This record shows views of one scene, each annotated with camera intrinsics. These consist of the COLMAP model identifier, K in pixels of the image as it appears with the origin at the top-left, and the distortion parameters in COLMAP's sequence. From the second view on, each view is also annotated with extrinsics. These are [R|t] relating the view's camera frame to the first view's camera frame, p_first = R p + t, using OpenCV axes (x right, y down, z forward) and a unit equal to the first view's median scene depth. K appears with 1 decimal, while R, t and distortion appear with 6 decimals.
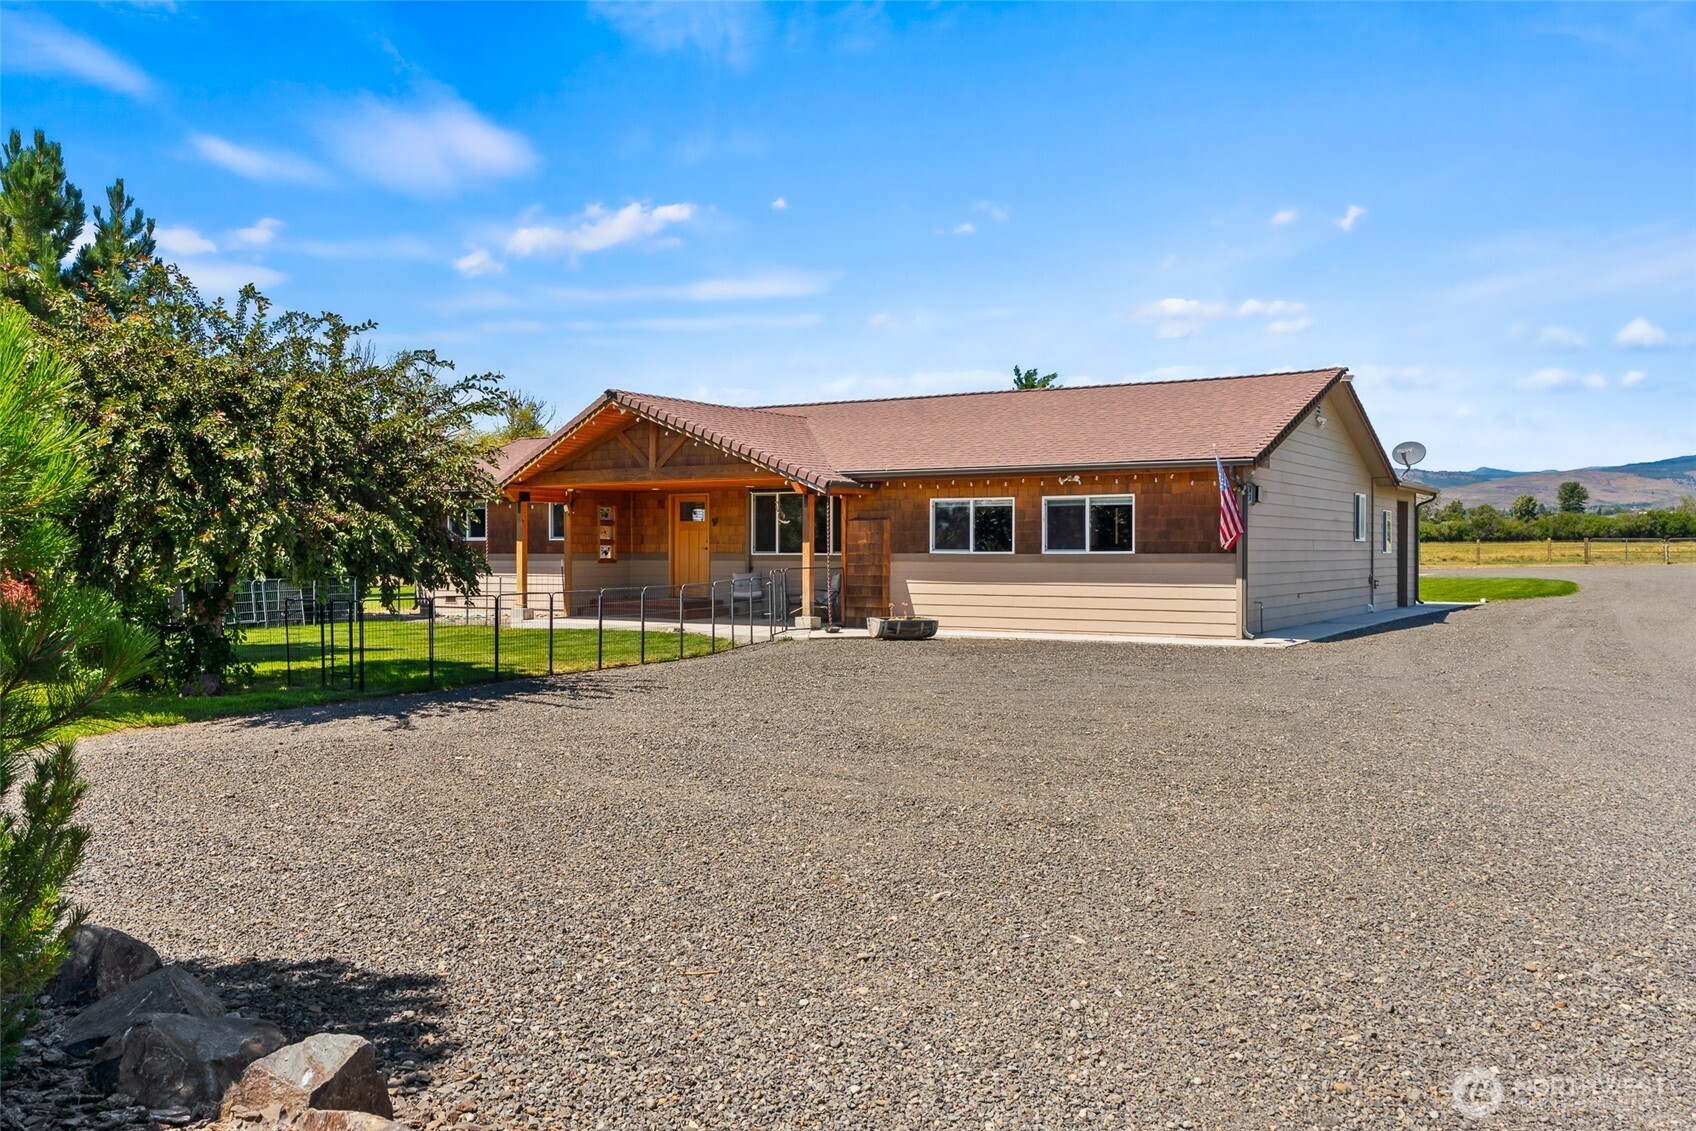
lens RADIAL K [[1415.1, 0, 848.0], [0, 1415.1, 566.8], [0, 0, 1]] dist [-0.000843, -0.000276]
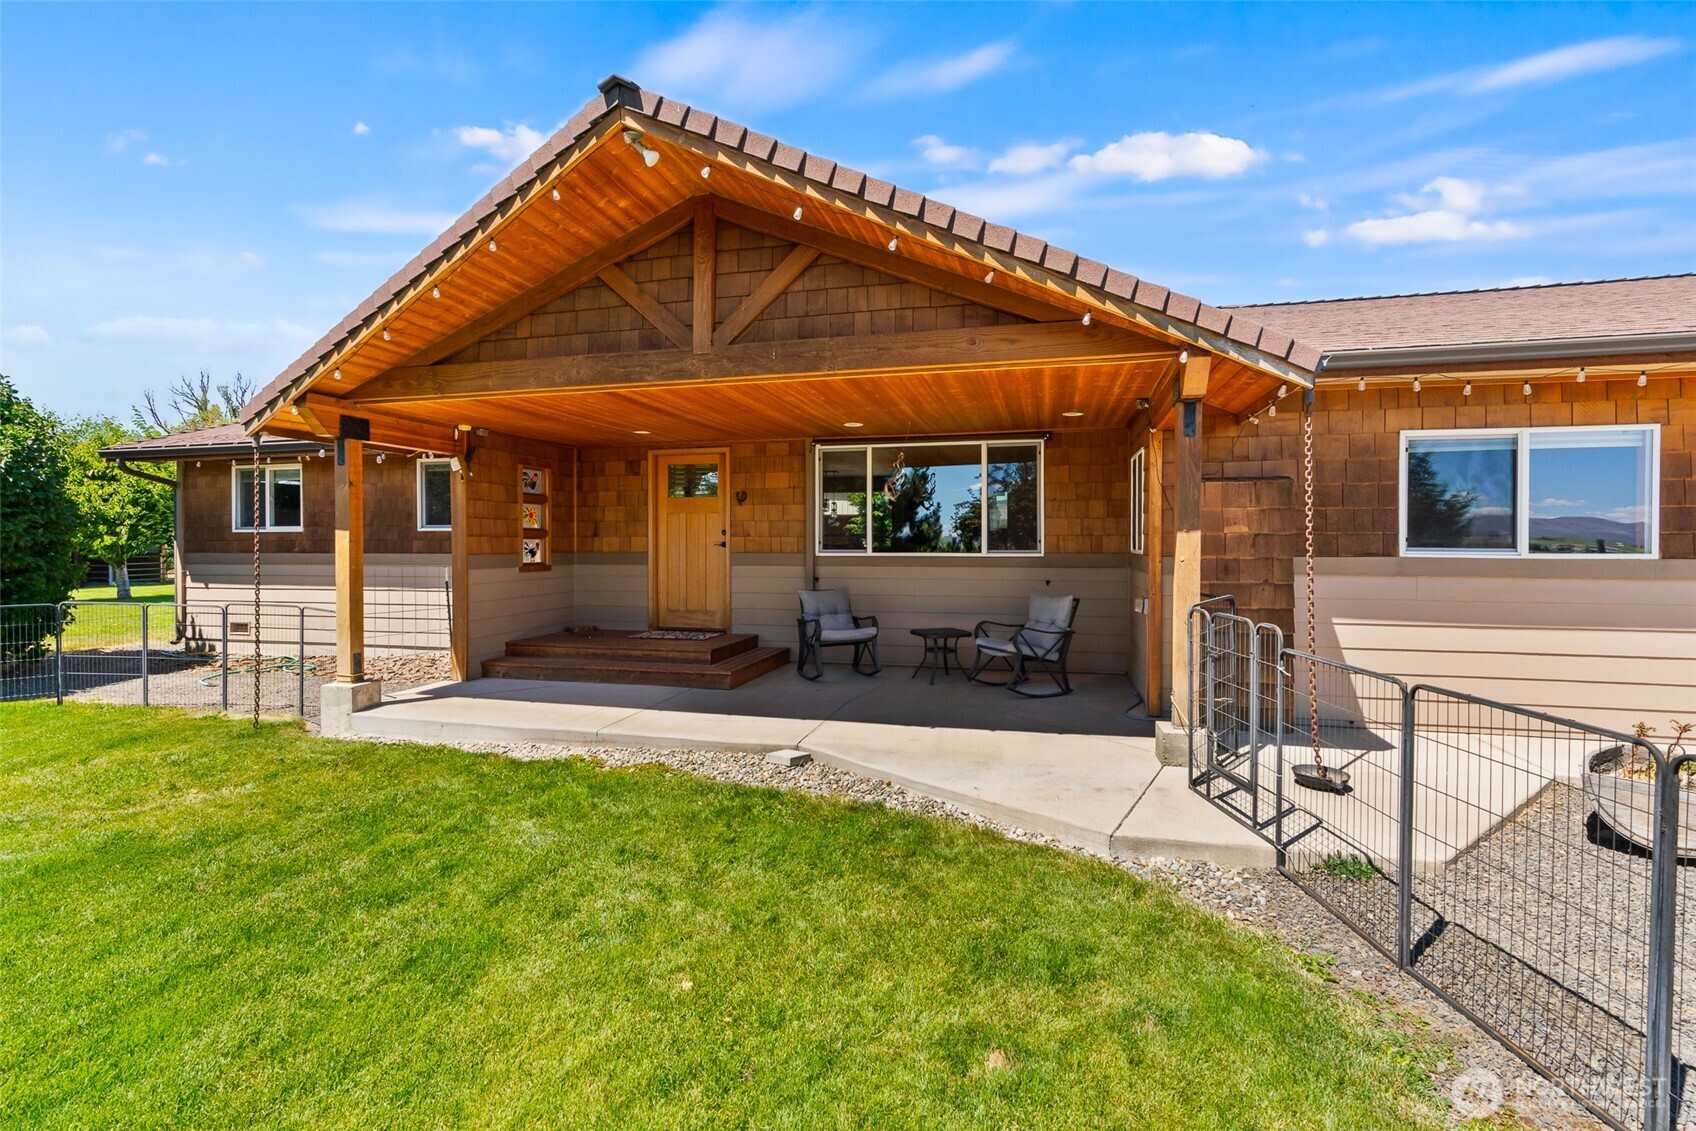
lens RADIAL K [[762.0, 0, 836.4], [0, 762.0, 561.5], [0, 0, 1]] dist [0.001879, -0.000046]
pose [[0.956403, -0.006445, 0.291978, -0.149190], [0.003079, 0.999923, 0.011986, -0.009920], [-0.292033, -0.010565, 0.956350, 0.701731]]
